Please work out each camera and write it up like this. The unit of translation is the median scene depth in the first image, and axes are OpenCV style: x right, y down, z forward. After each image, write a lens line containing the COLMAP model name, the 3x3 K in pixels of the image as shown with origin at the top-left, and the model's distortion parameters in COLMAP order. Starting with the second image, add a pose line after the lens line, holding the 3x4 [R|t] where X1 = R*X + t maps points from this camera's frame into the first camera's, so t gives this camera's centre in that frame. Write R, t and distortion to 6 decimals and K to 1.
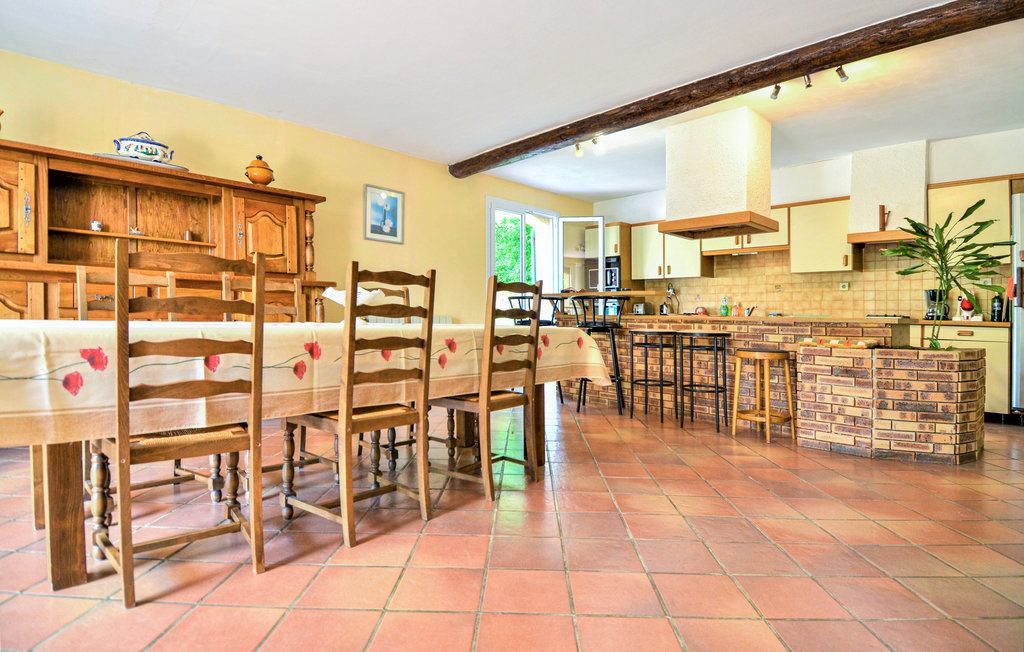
lens RADIAL K [[528.5, 0, 511.5], [0, 528.5, 304.6], [0, 0, 1]] dist [0.030170, -0.039261]
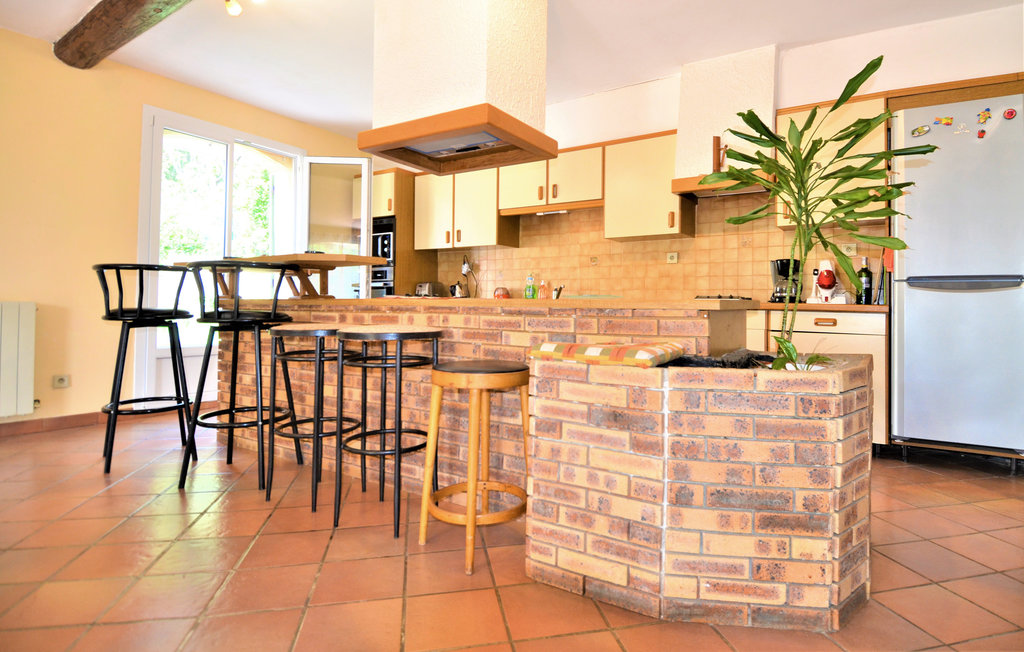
lens RADIAL K [[532.7, 0, 517.9], [0, 532.7, 300.4], [0, 0, 1]] dist [0.038225, -0.041618]
pose [[0.975902, -0.006888, 0.218100, 0.315018], [0.002930, 0.999825, 0.018467, 0.012468], [-0.218189, -0.017383, 0.975752, 0.402389]]
